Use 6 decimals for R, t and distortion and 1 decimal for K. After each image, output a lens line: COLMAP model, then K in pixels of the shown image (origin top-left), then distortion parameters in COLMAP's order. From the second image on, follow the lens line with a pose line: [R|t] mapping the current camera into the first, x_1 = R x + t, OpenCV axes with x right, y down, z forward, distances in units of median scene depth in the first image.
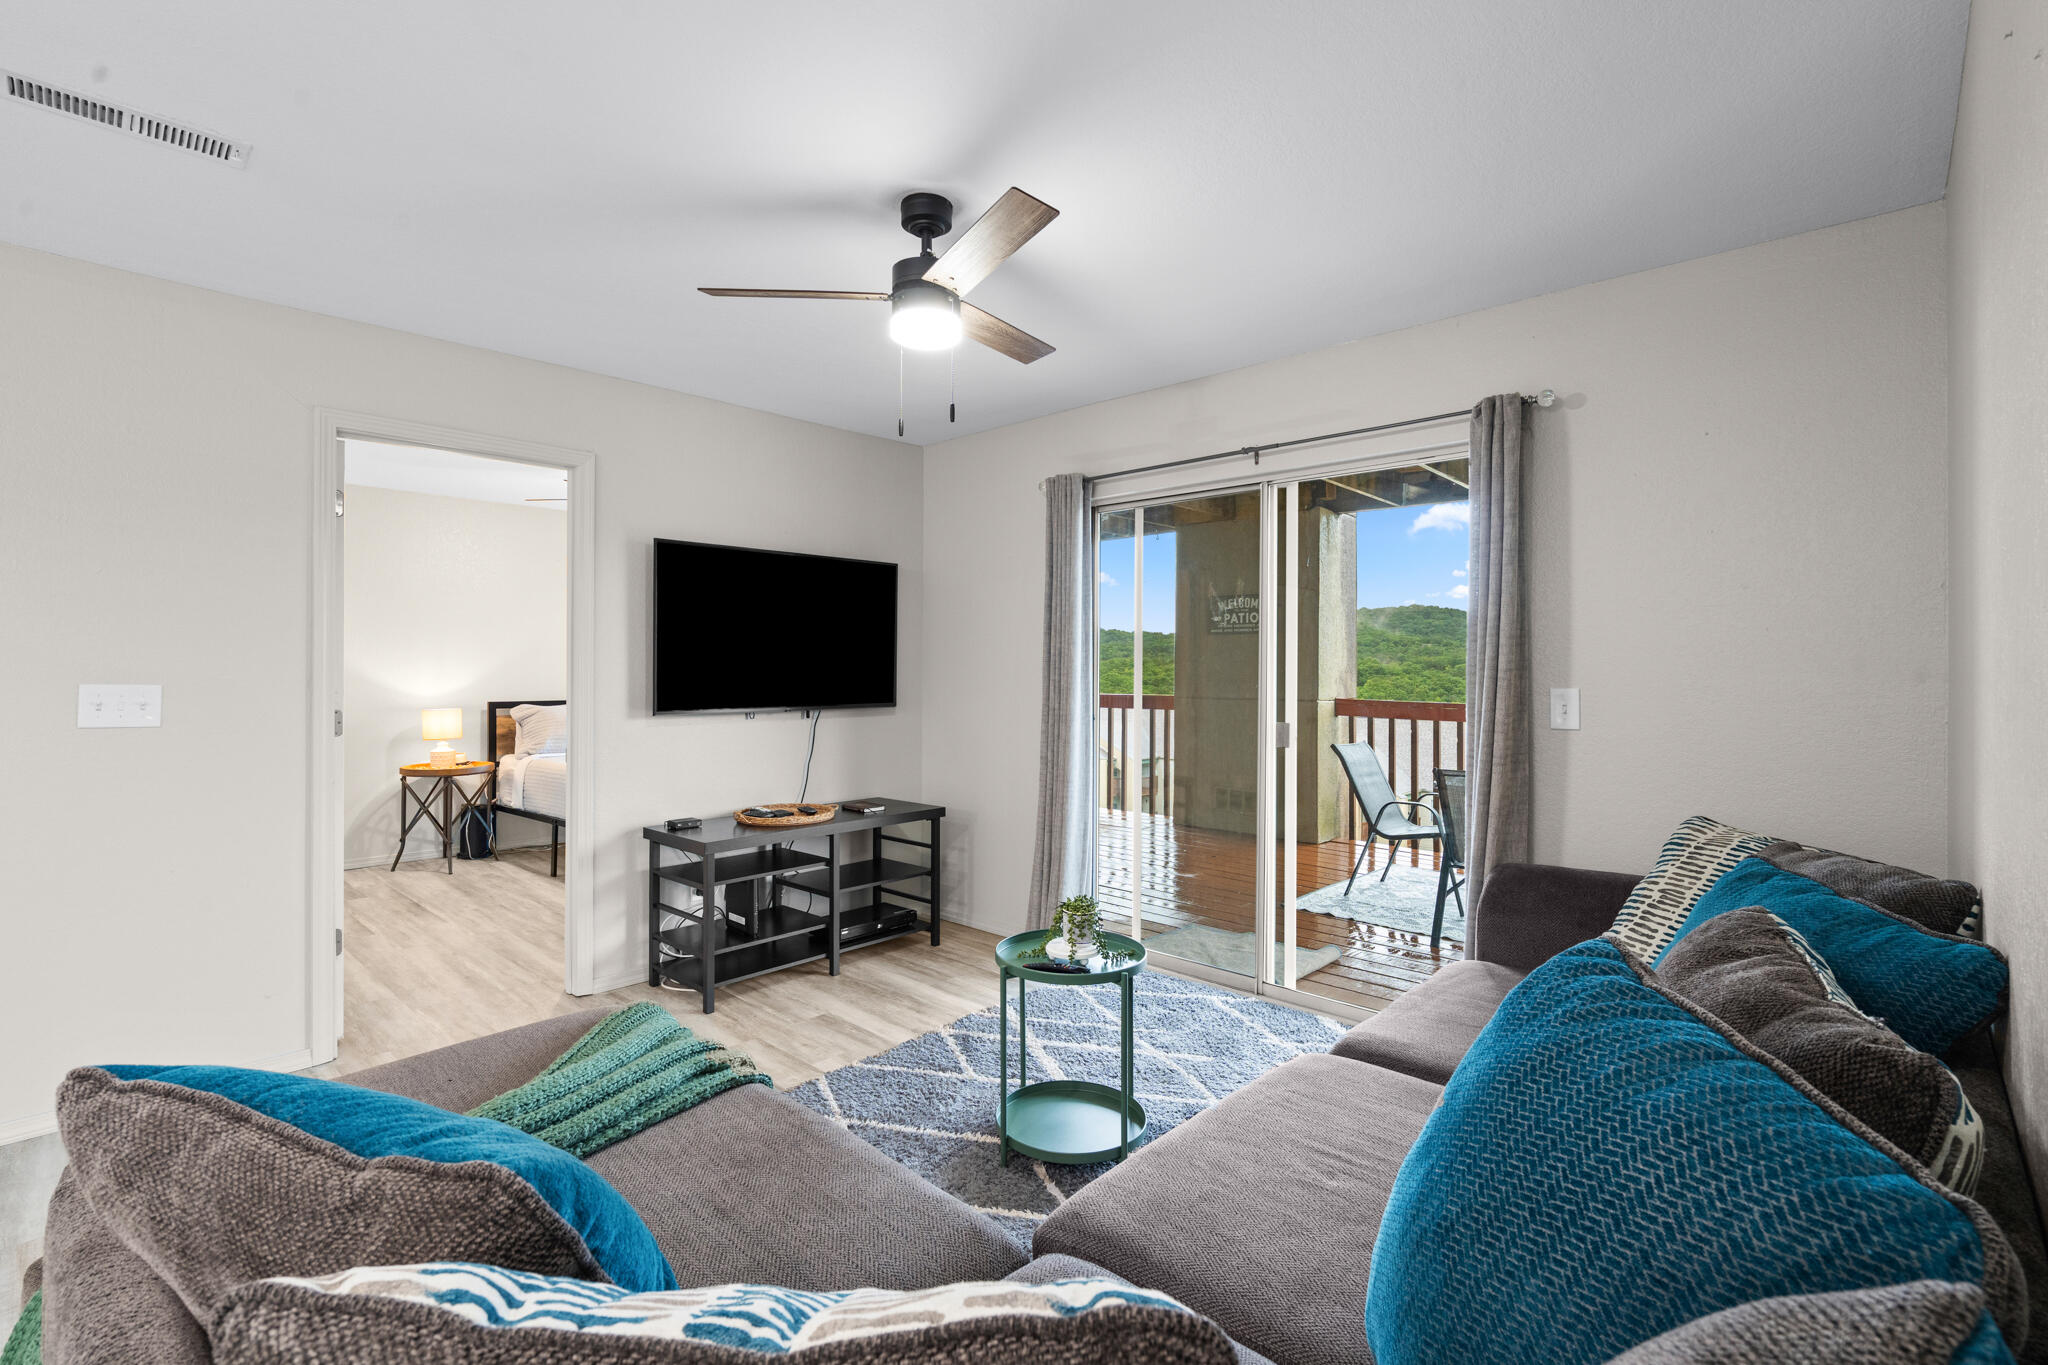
lens RADIAL K [[926.8, 0, 1023.8], [0, 926.8, 674.8], [0, 0, 1]] dist [-0.000756, -0.000020]
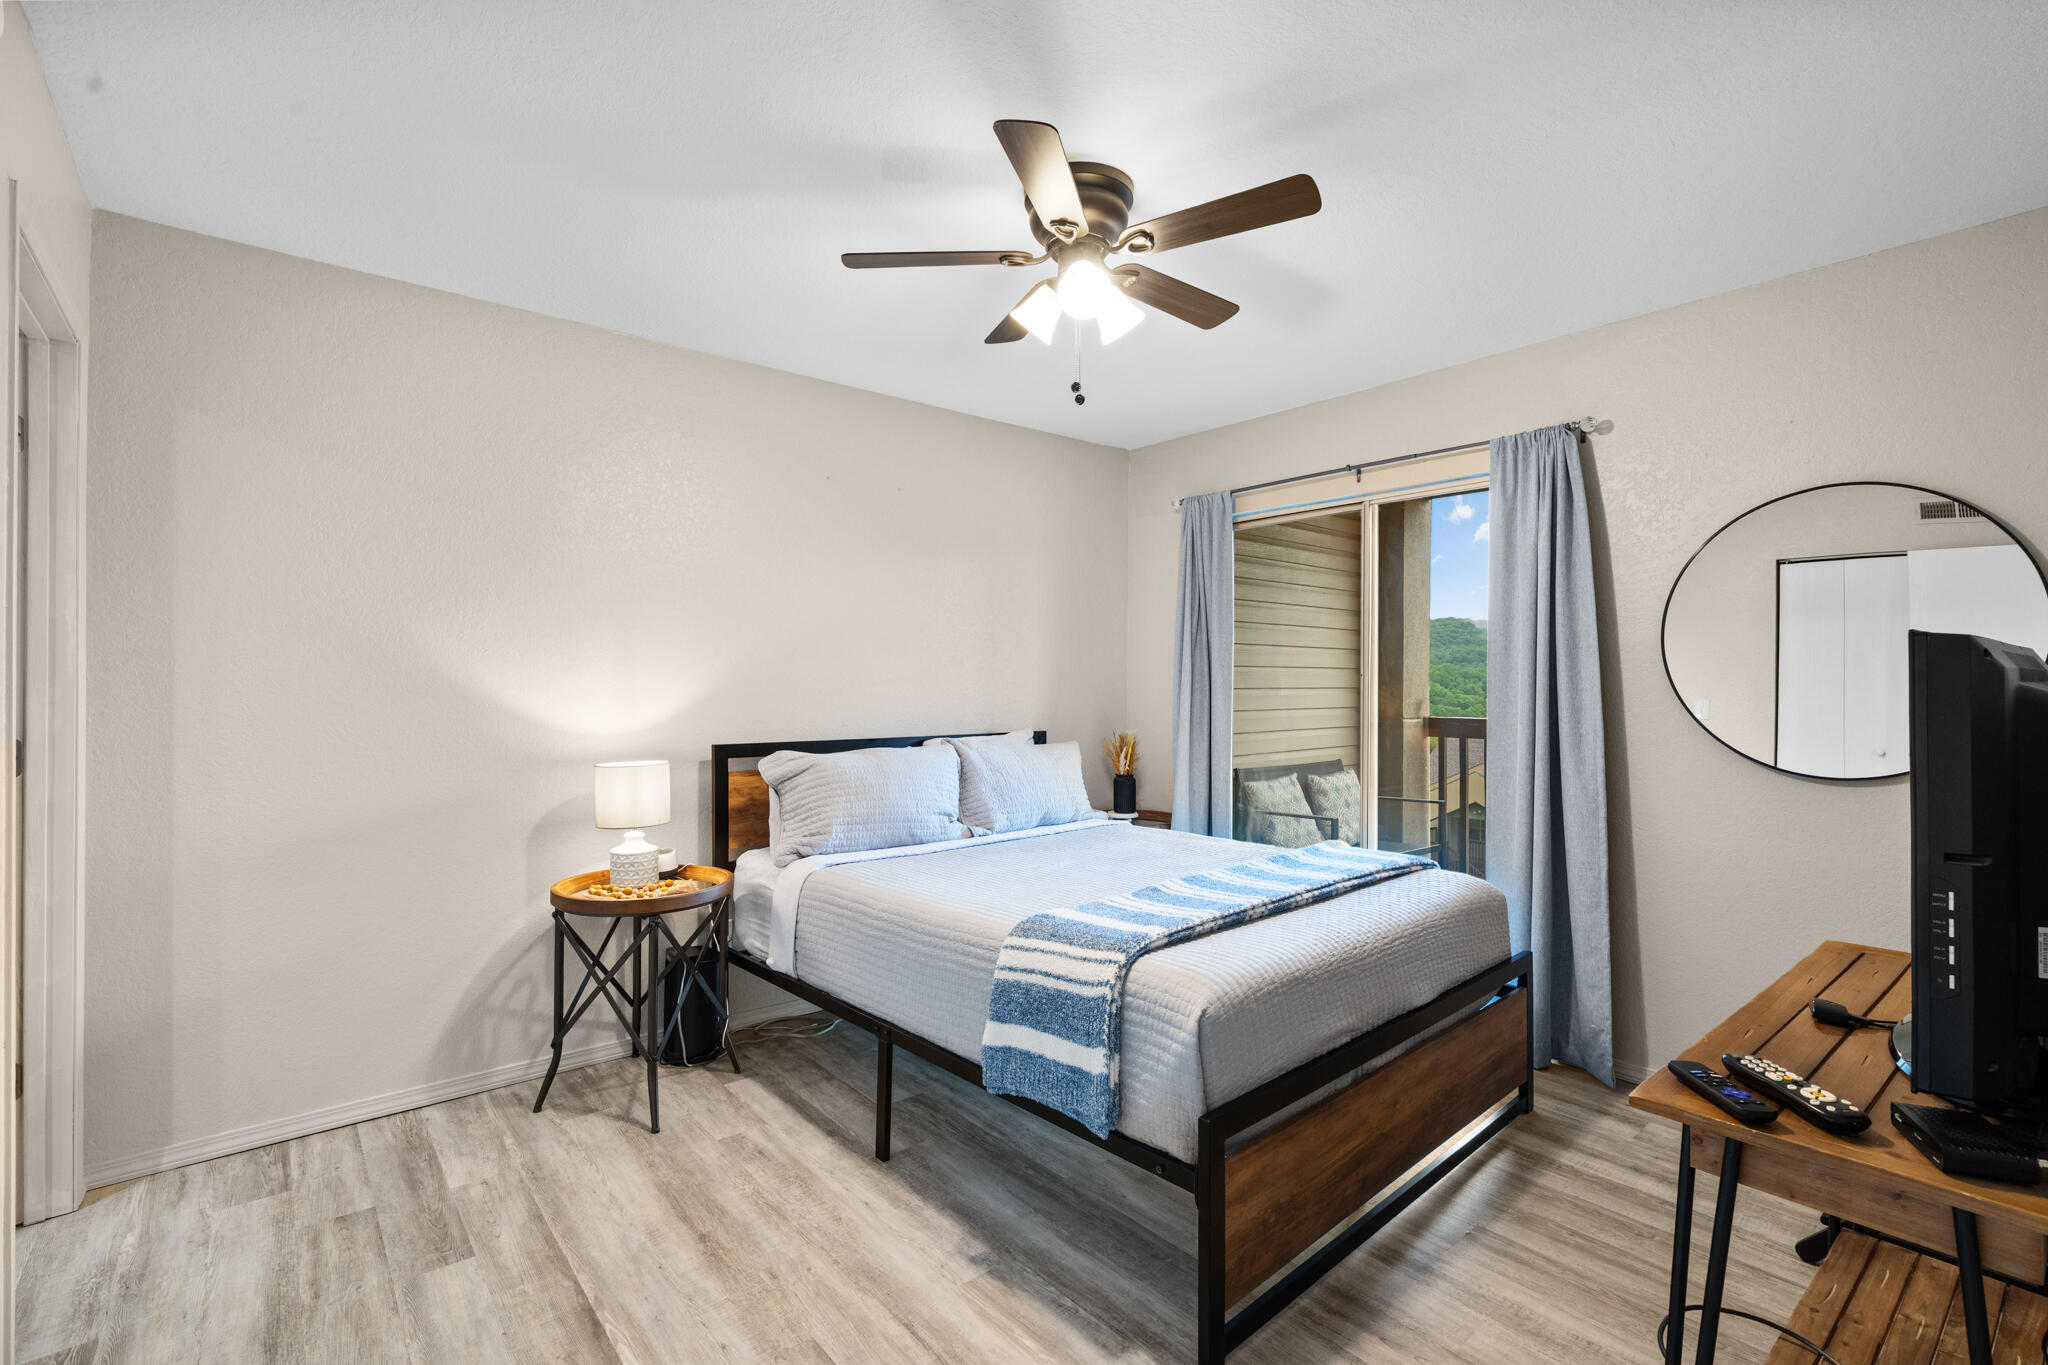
lens RADIAL K [[926.8, 0, 1022.6], [0, 926.8, 687.2], [0, 0, 1]] dist [-0.000756, -0.000020]
pose [[0.991760, -0.004125, -0.128042, -0.359569], [0.002812, 0.999942, -0.010432, 0.003647], [0.128078, 0.009986, 0.991714, 0.538978]]
